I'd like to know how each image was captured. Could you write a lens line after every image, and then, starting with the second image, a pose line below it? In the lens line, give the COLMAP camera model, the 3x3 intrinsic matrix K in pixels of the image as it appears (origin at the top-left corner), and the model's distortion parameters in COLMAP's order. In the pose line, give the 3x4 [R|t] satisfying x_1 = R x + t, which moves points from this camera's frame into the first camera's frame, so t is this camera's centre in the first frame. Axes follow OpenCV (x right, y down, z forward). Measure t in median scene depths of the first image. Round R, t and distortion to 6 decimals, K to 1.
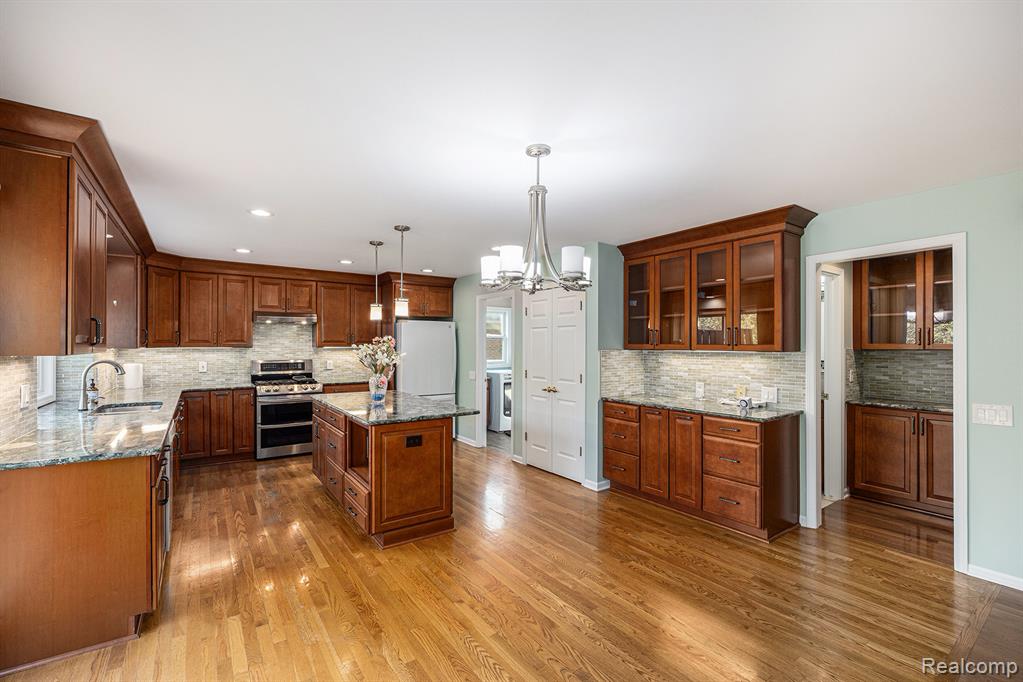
lens RADIAL K [[441.9, 0, 513.1], [0, 441.9, 340.5], [0, 0, 1]] dist [-0.014400, -0.000886]
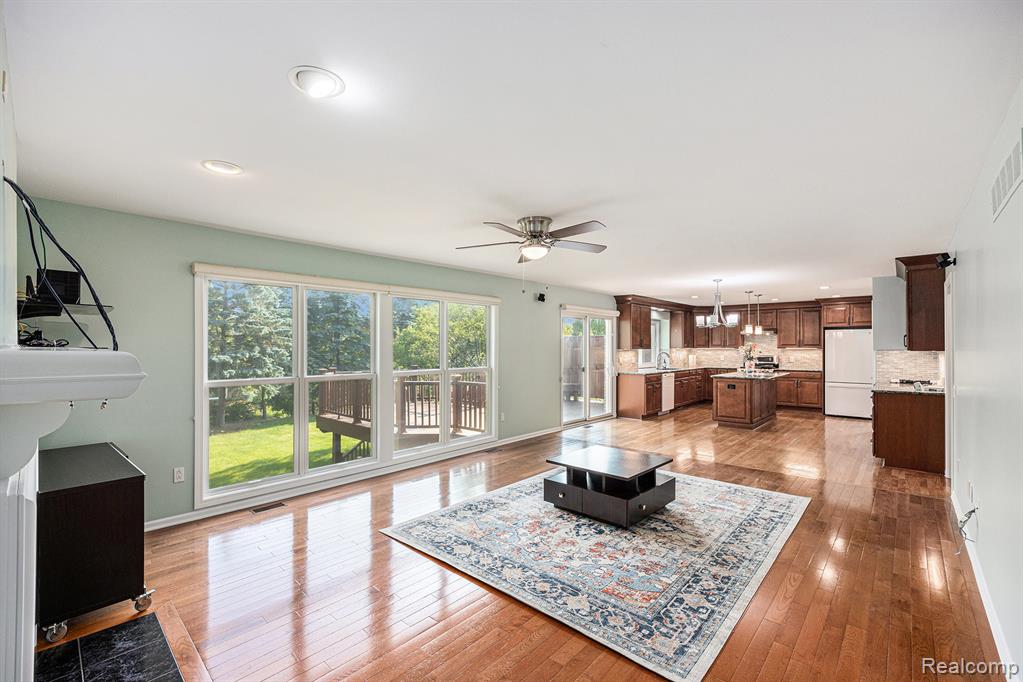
lens RADIAL K [[441.9, 0, 510.6], [0, 441.9, 345.9], [0, 0, 1]] dist [-0.014400, -0.000886]
pose [[0.219804, -0.004076, -0.975536, 1.386973], [0.009111, 0.999956, -0.002125, 0.000219], [0.975502, -0.008421, 0.219832, -0.521985]]
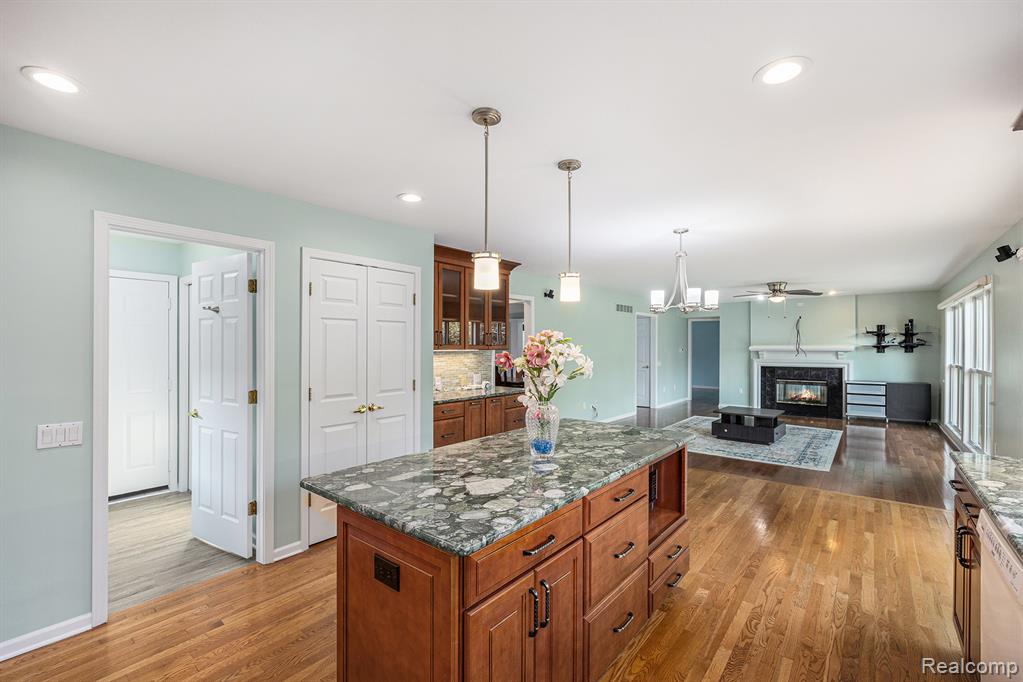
lens RADIAL K [[441.9, 0, 502.8], [0, 441.9, 342.0], [0, 0, 1]] dist [-0.014400, -0.000886]
pose [[-0.246783, 0.007287, 0.969043, -0.755553], [-0.006803, 0.999934, -0.009251, 0.010305], [-0.969047, -0.008875, -0.246718, 1.109377]]
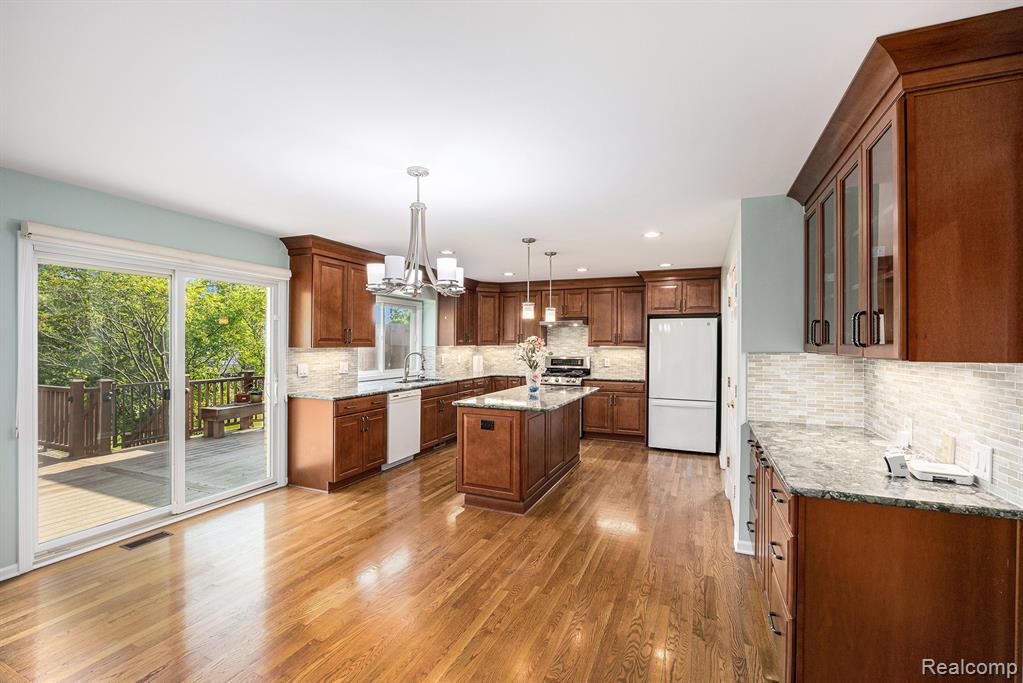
lens RADIAL K [[441.9, 0, 511.2], [0, 441.9, 348.1], [0, 0, 1]] dist [-0.014400, -0.000886]
pose [[0.523075, 0.009948, -0.852228, 0.608109], [0.002427, 0.999910, 0.013161, 0.005553], [0.852283, -0.008953, 0.523004, 0.331314]]
